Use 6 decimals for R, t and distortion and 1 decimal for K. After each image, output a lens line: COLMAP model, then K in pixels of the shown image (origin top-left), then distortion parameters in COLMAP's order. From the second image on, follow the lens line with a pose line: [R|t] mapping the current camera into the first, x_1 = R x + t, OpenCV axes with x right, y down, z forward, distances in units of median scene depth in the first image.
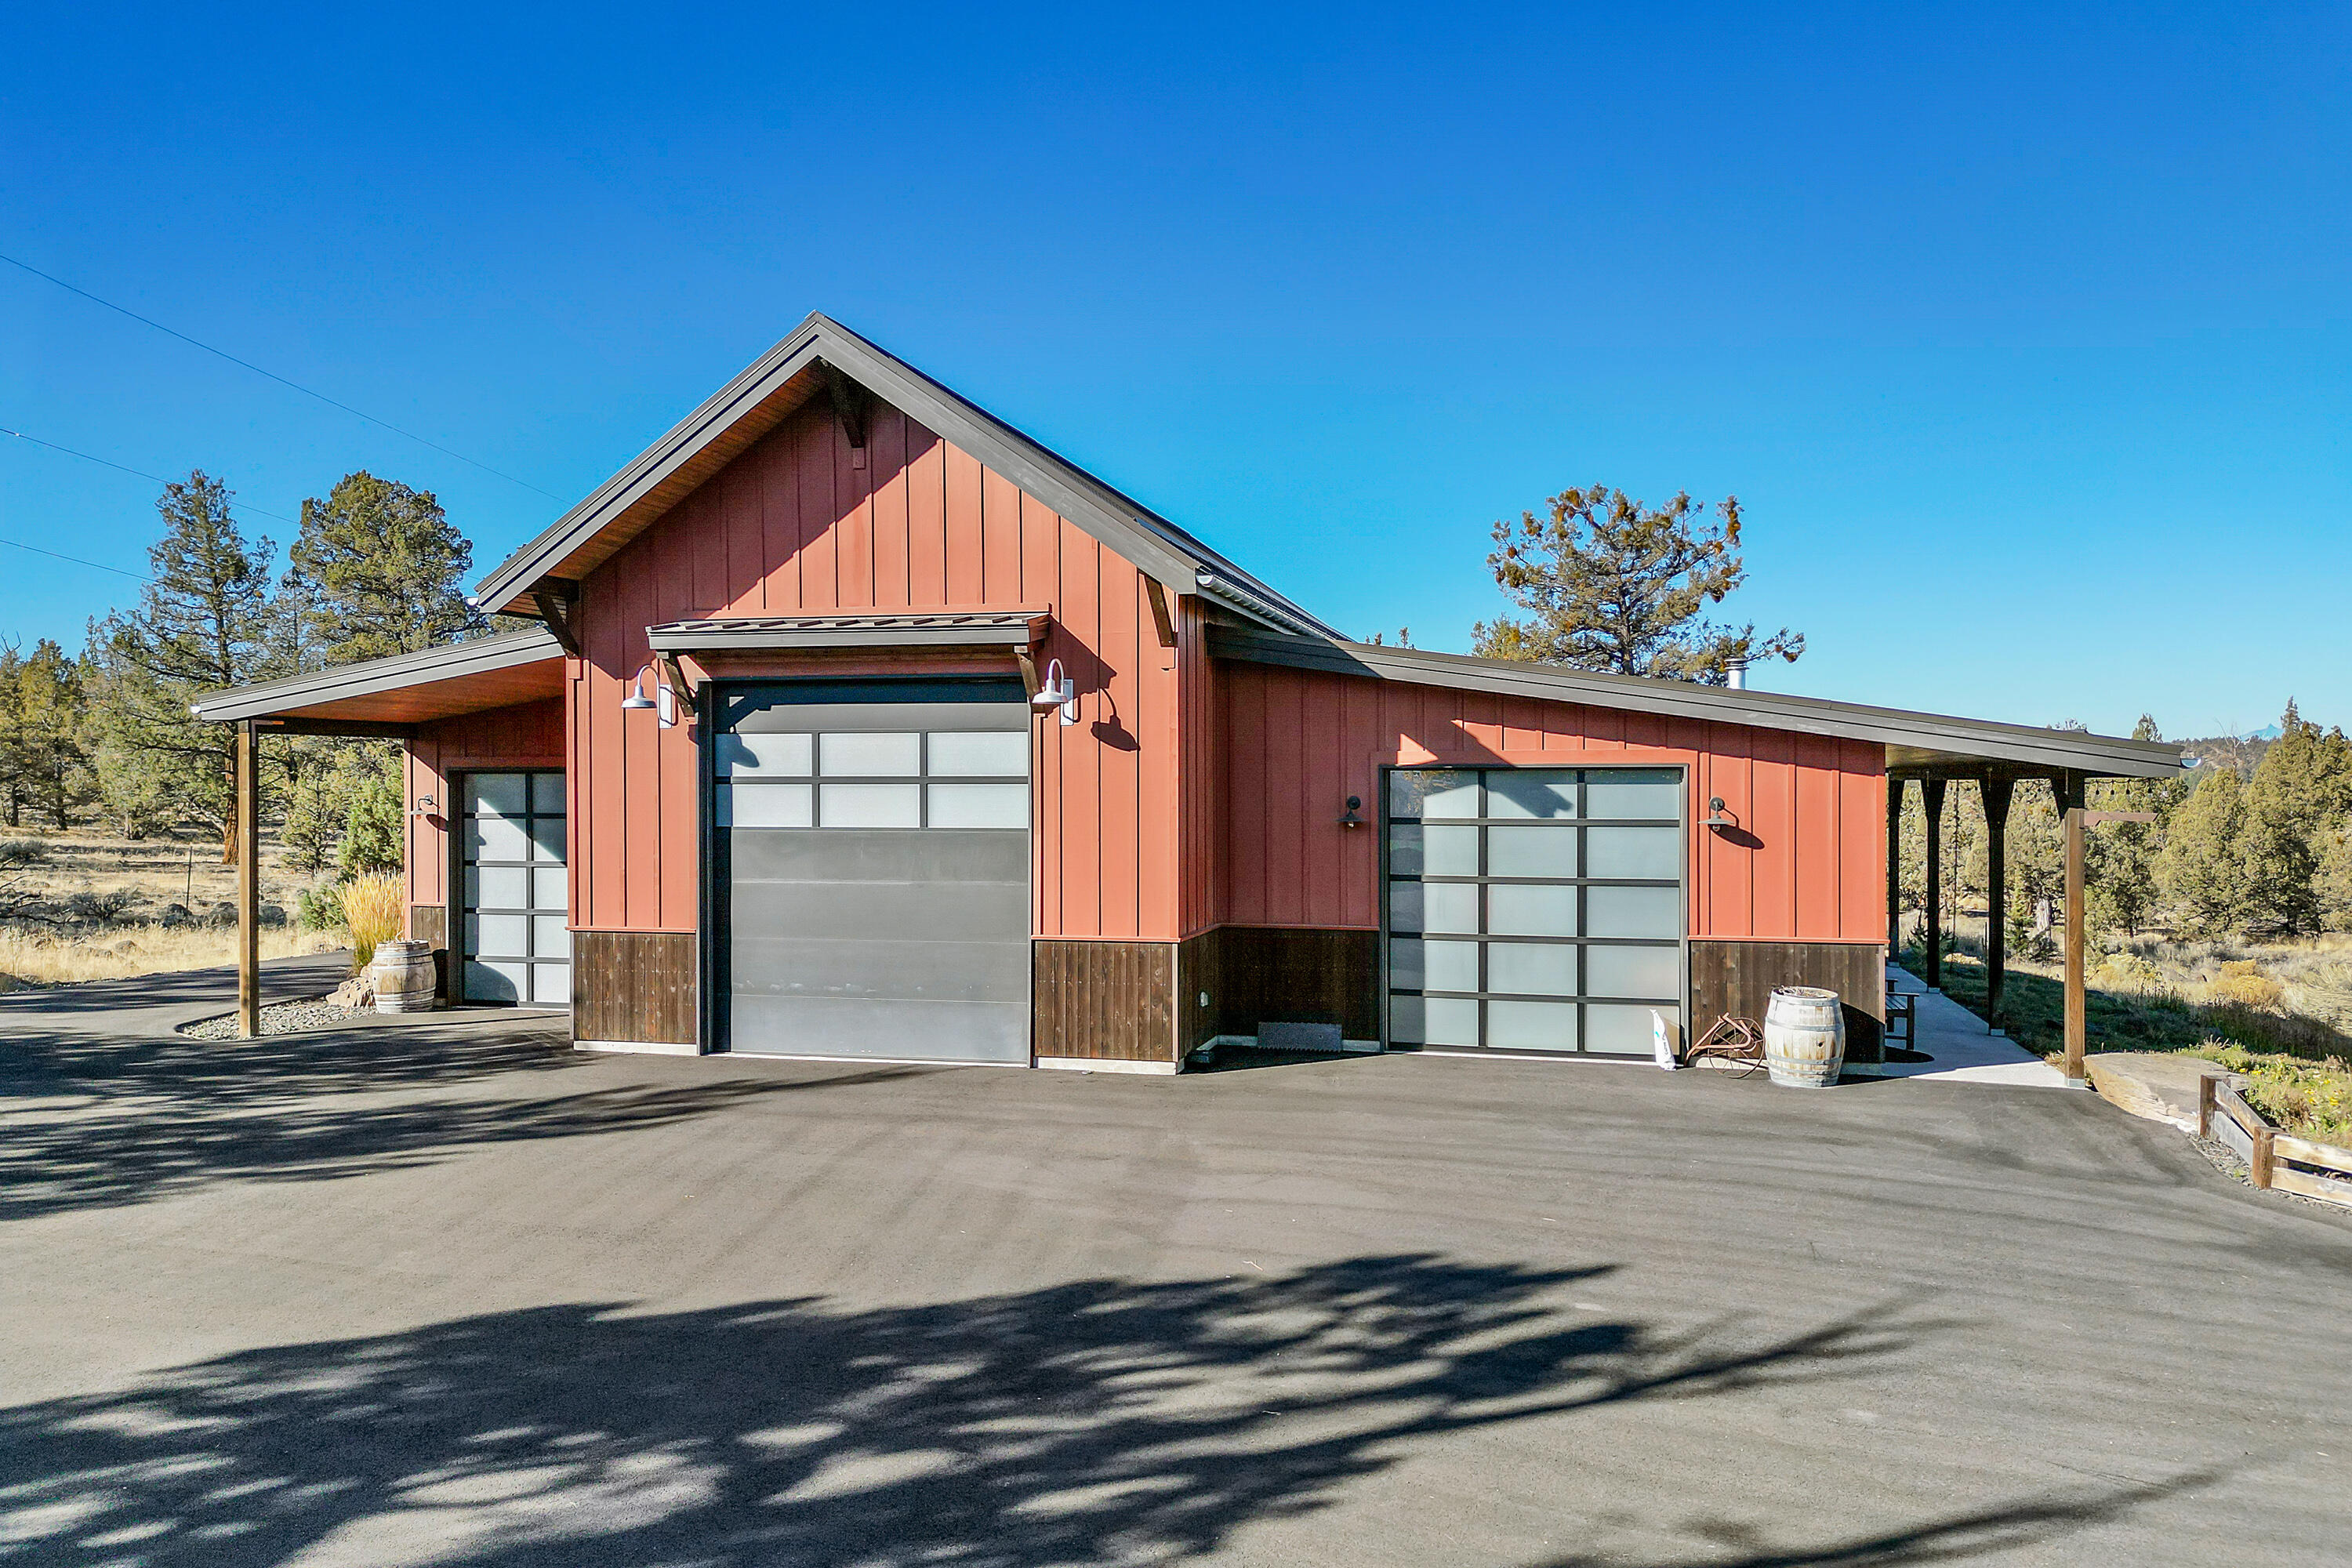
lens RADIAL K [[1706.7, 0, 1221.7], [0, 1706.7, 771.9], [0, 0, 1]] dist [0.080840, -0.096888]
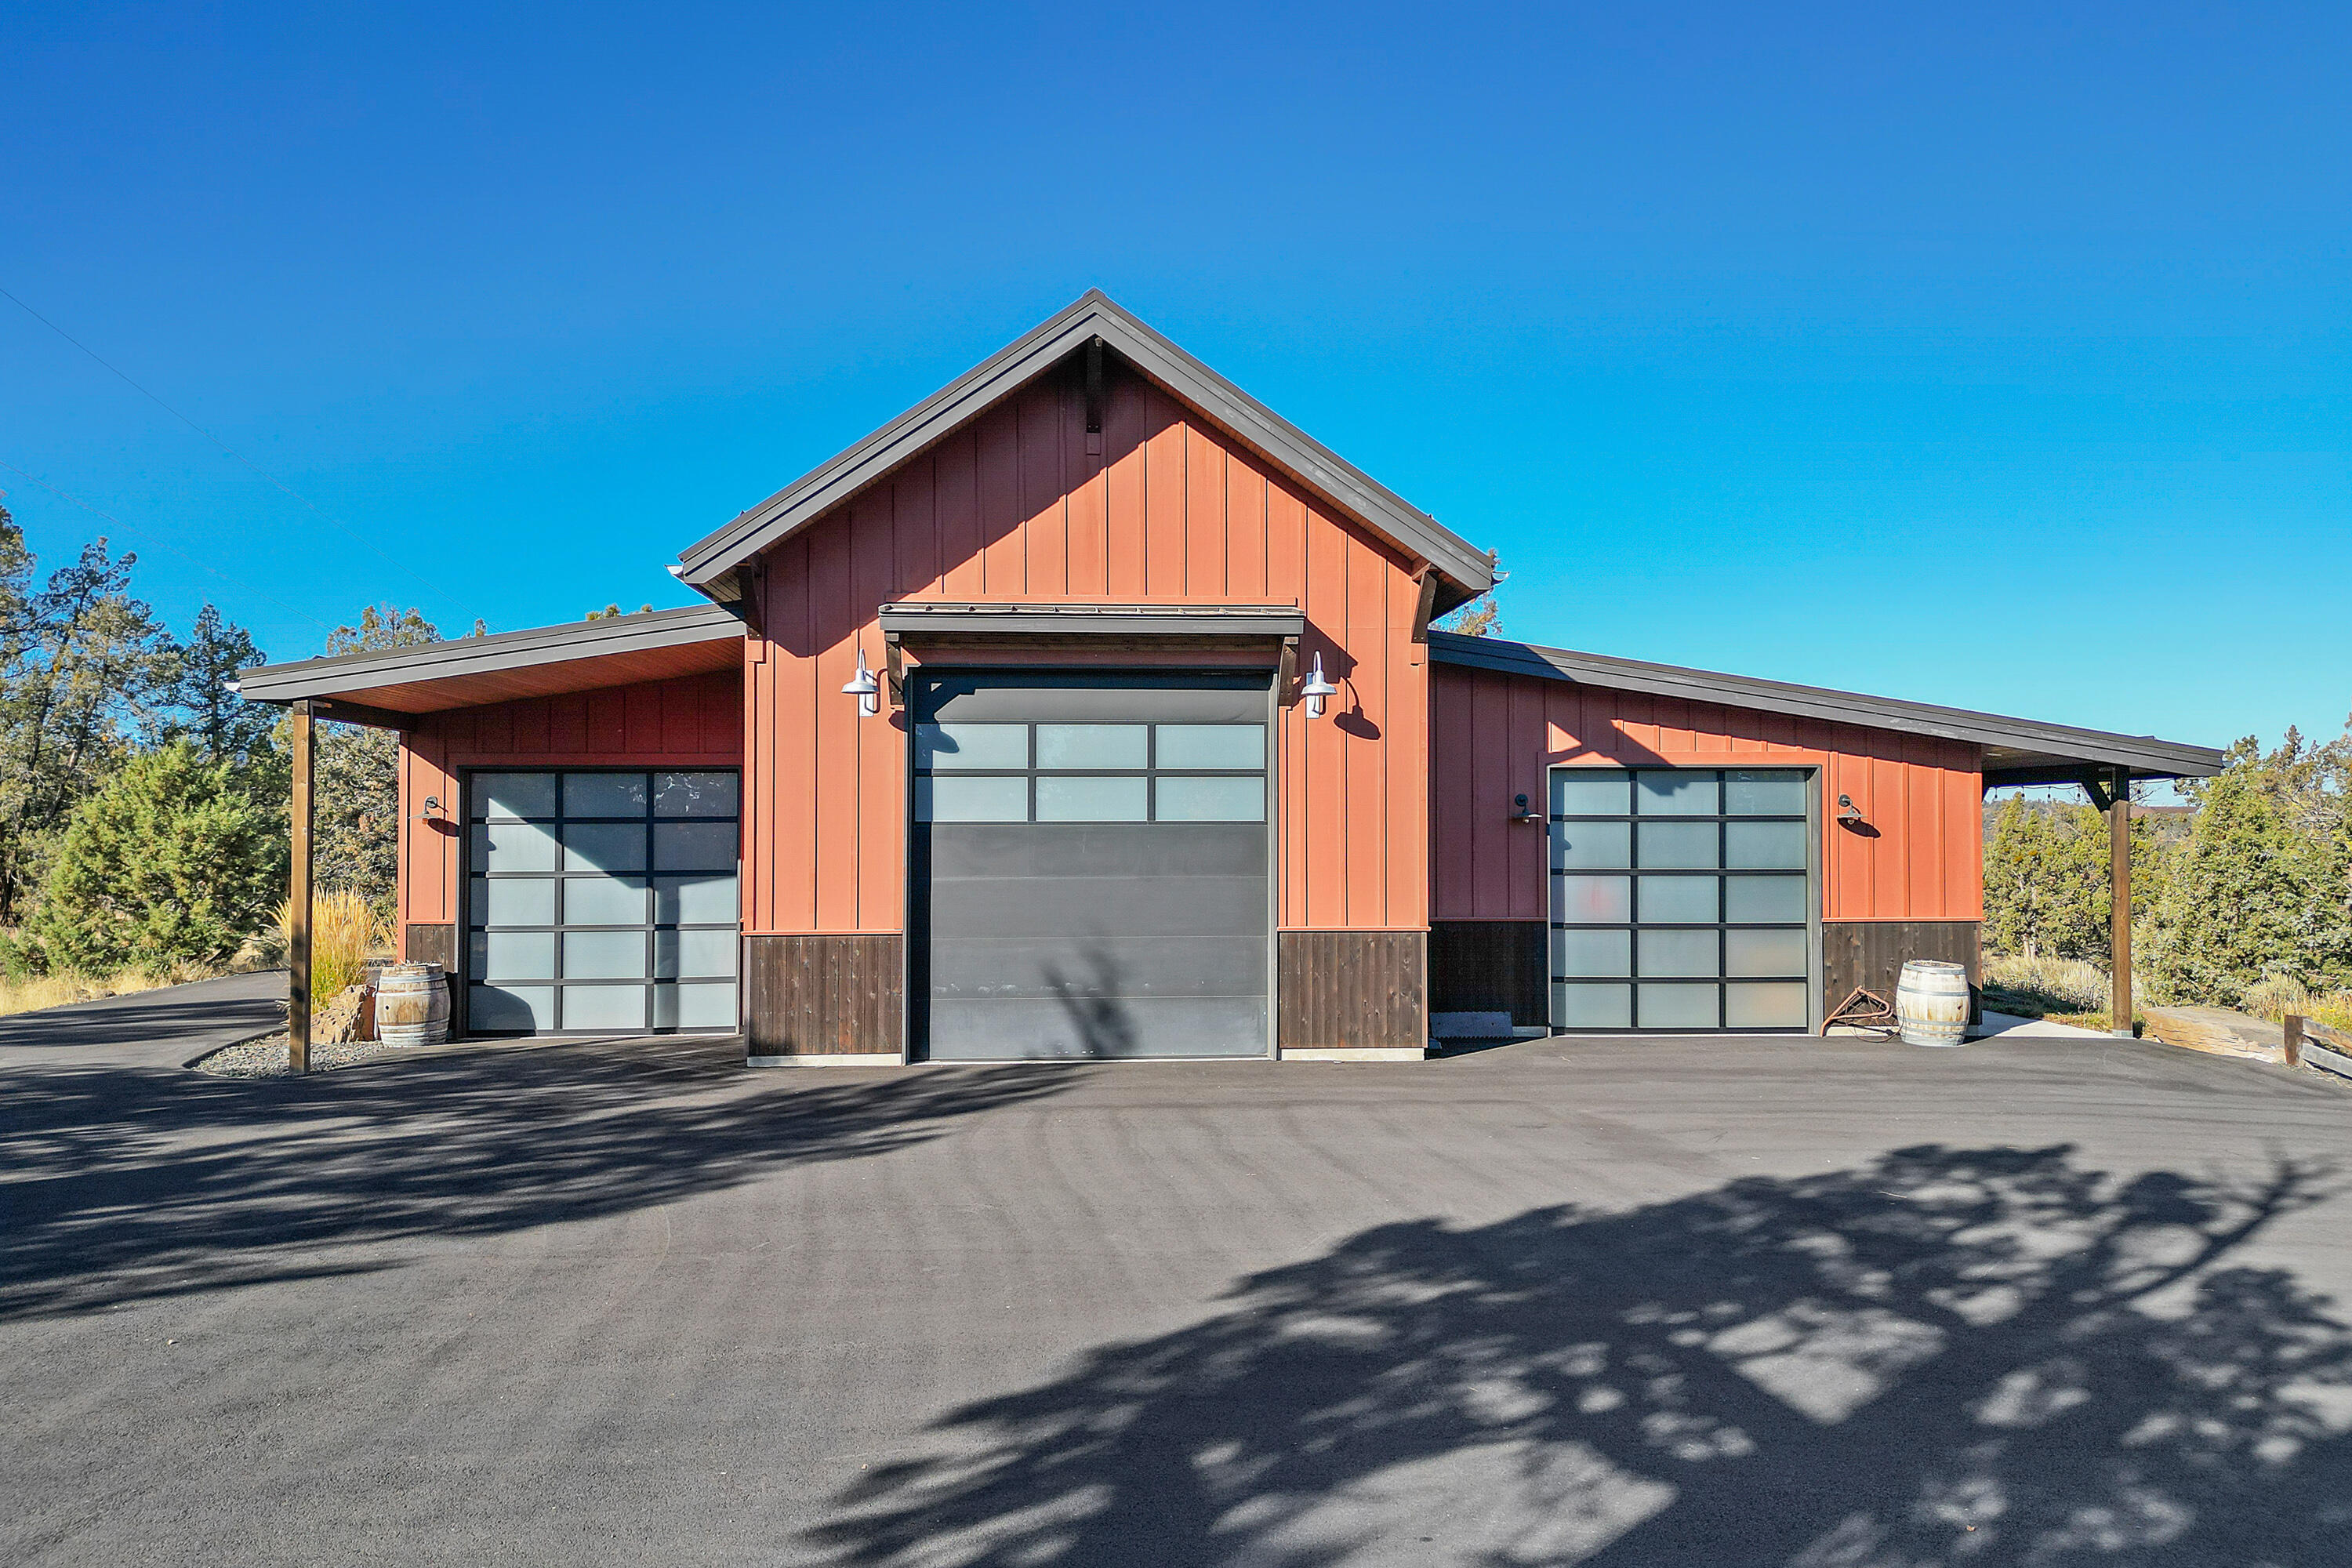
lens RADIAL K [[1860.2, 0, 1176.0], [0, 1860.2, 784.0], [0, 0, 1]] dist [0.044261, 0.002112]
pose [[0.947829, 0.007939, 0.318681, -0.493736], [-0.000219, 0.999706, -0.024253, 0.036729], [-0.318780, 0.022918, 0.947552, -0.014816]]
